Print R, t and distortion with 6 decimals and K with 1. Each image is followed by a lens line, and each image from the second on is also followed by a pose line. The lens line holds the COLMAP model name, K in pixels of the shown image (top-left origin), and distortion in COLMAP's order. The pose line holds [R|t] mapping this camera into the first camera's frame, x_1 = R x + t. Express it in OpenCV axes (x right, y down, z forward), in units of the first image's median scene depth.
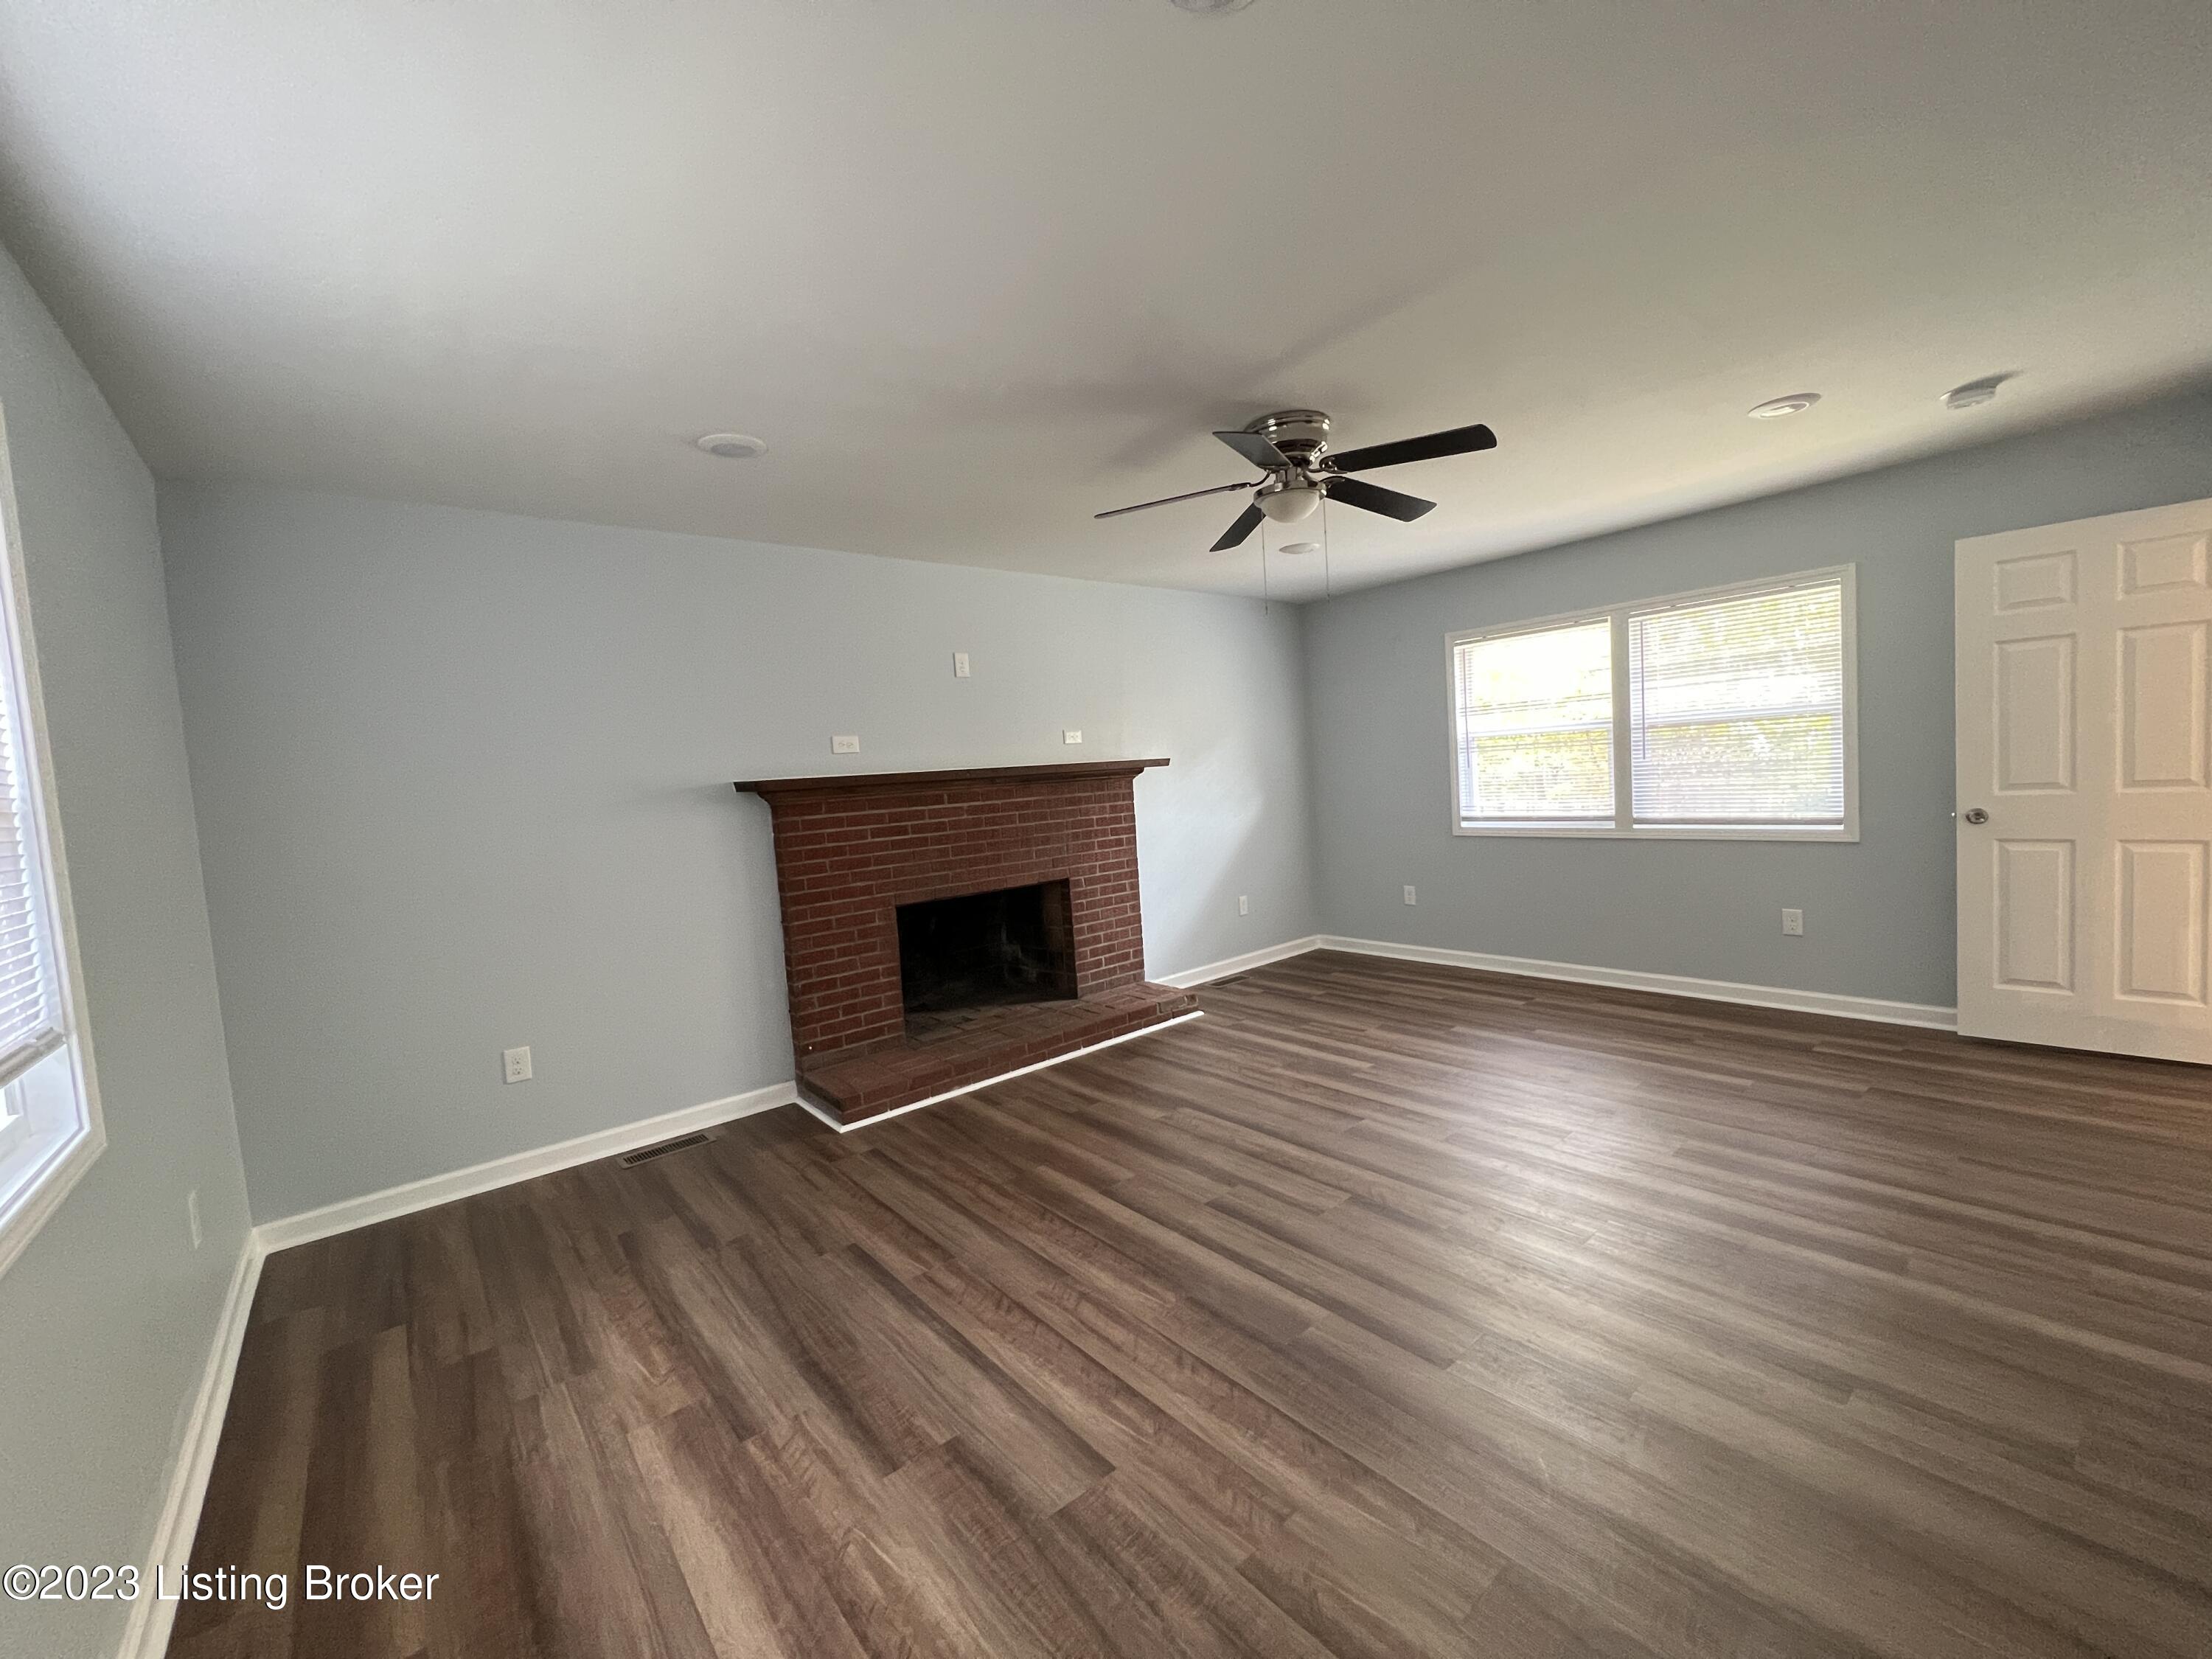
lens RADIAL K [[885.4, 0, 1083.5], [0, 885.4, 830.7], [0, 0, 1]] dist [-0.000528, 0.000266]
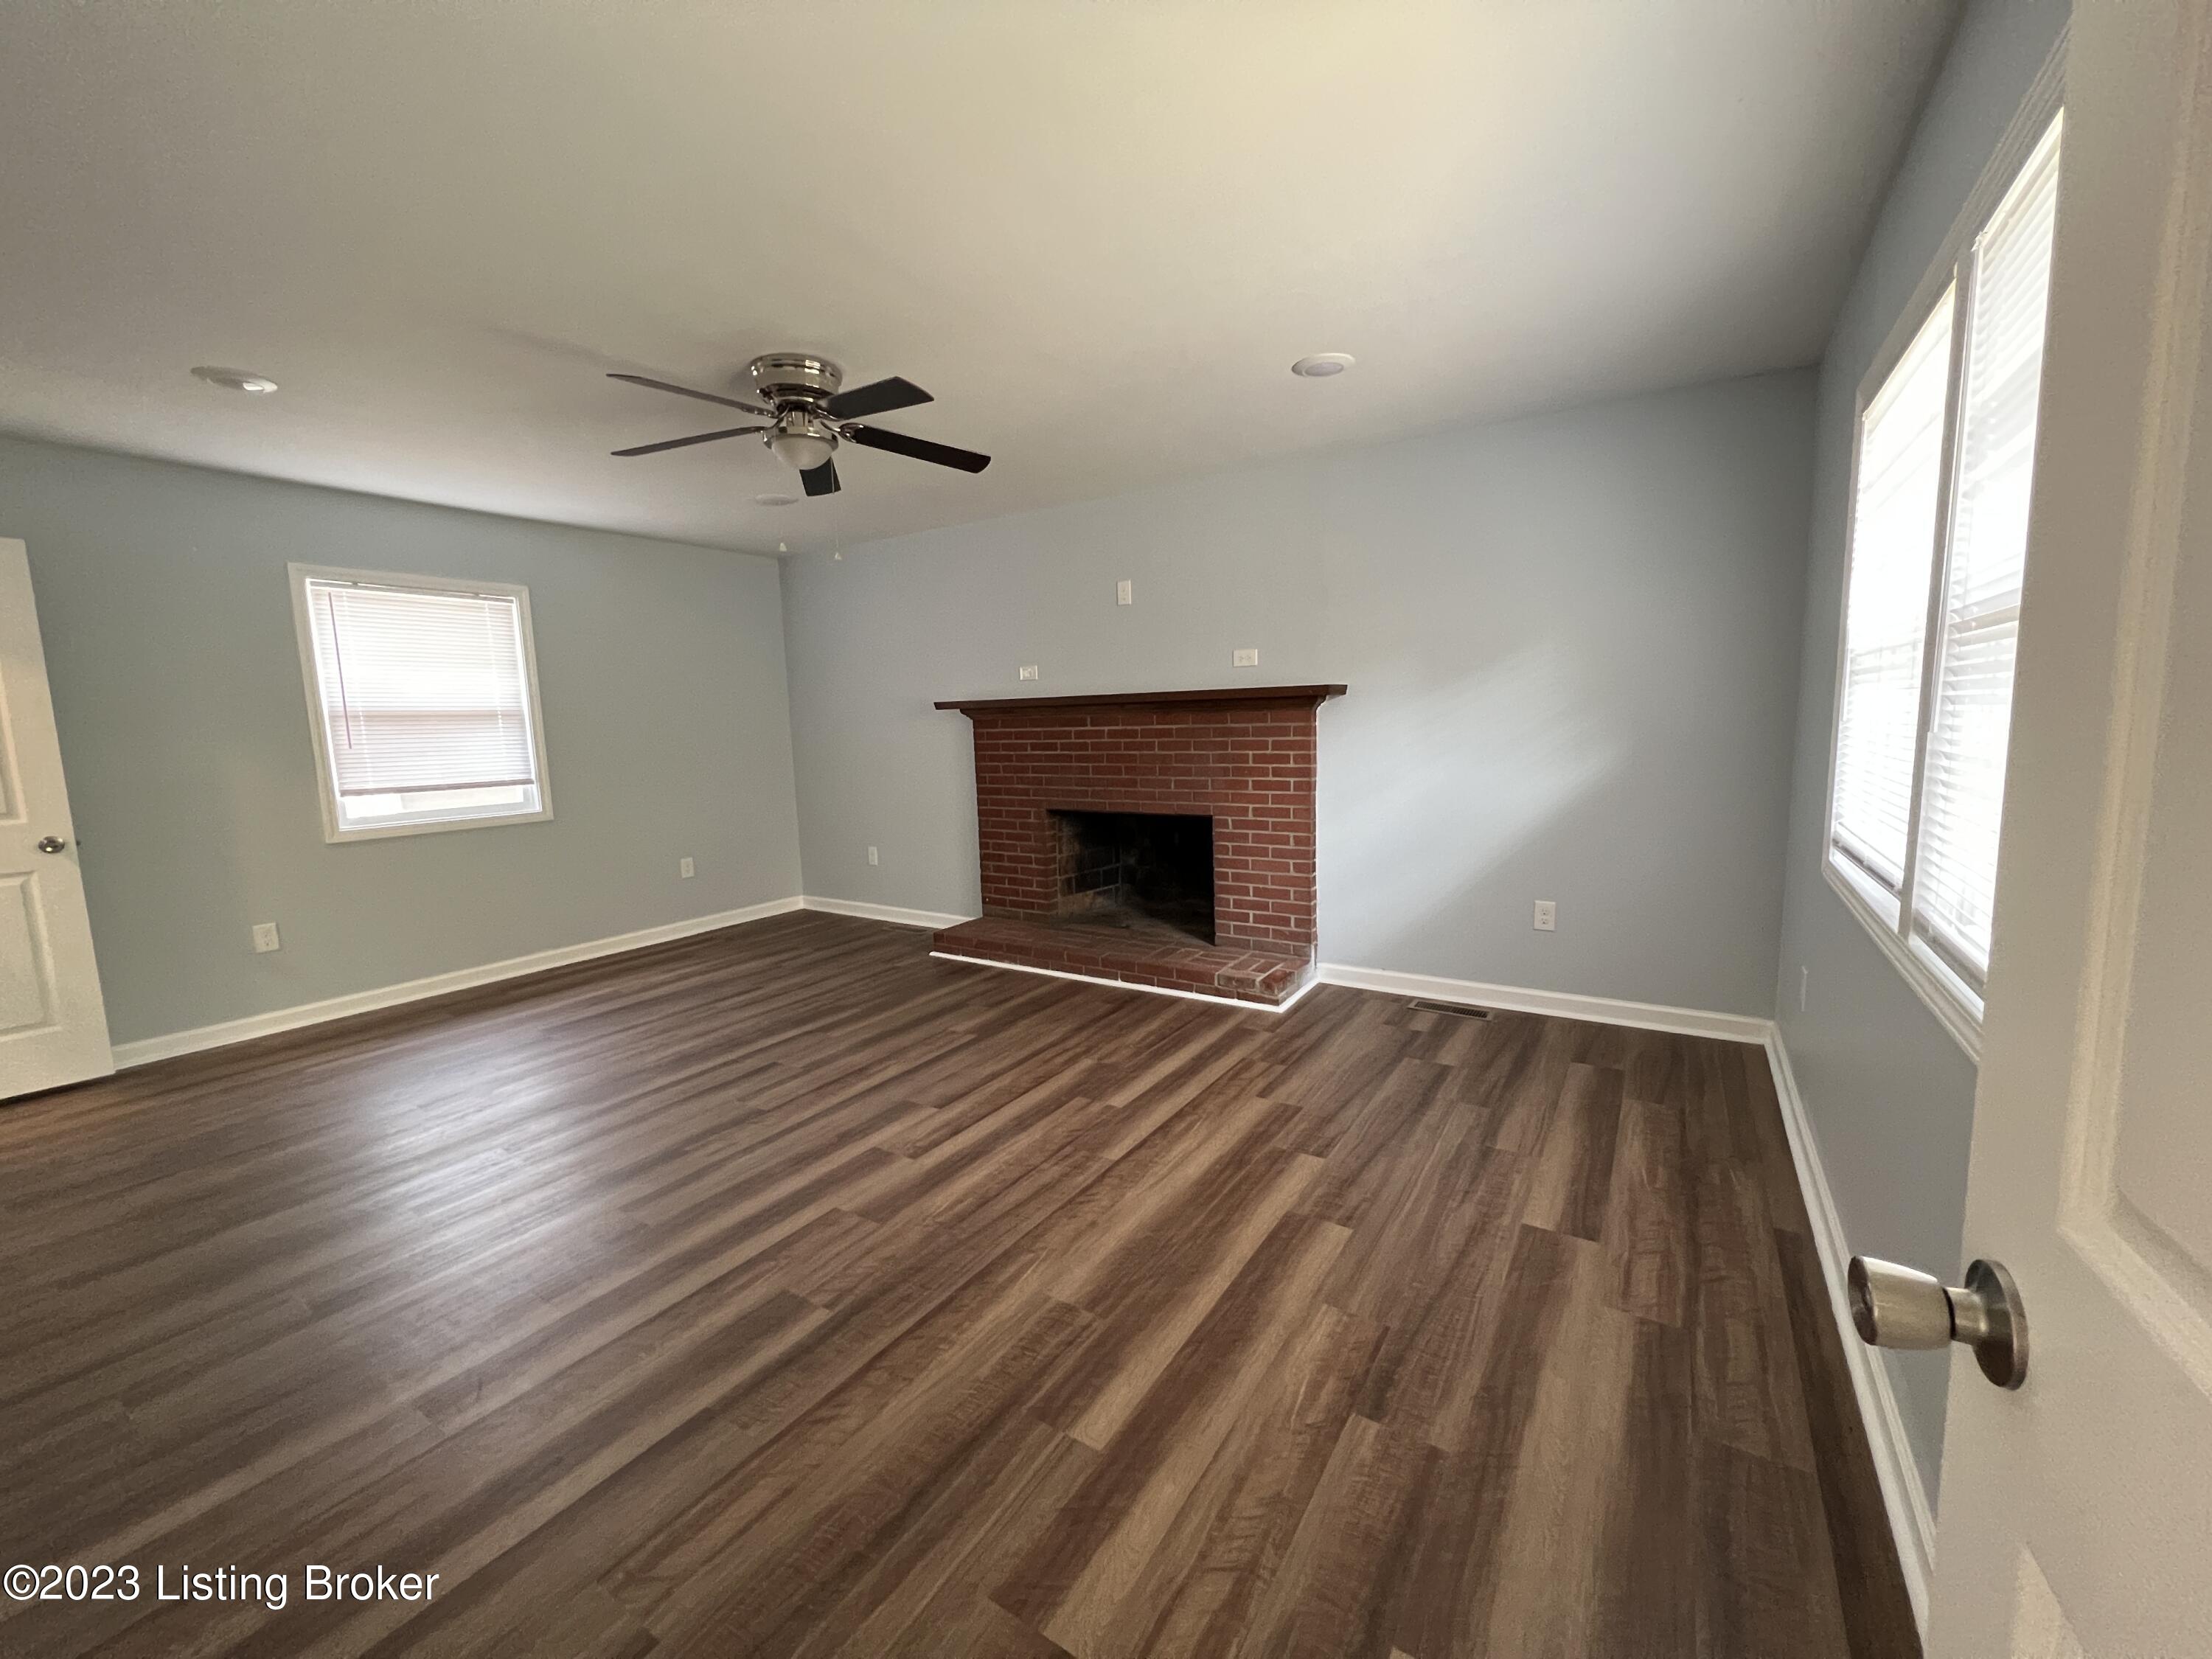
lens RADIAL K [[885.4, 0, 1105.2], [0, 885.4, 831.7], [0, 0, 1]] dist [-0.000528, 0.000266]
pose [[0.309582, 0.184790, -0.932744, 0.884328], [-0.048230, 0.982724, 0.178683, -0.097403], [0.949649, -0.010331, 0.313146, 0.660797]]
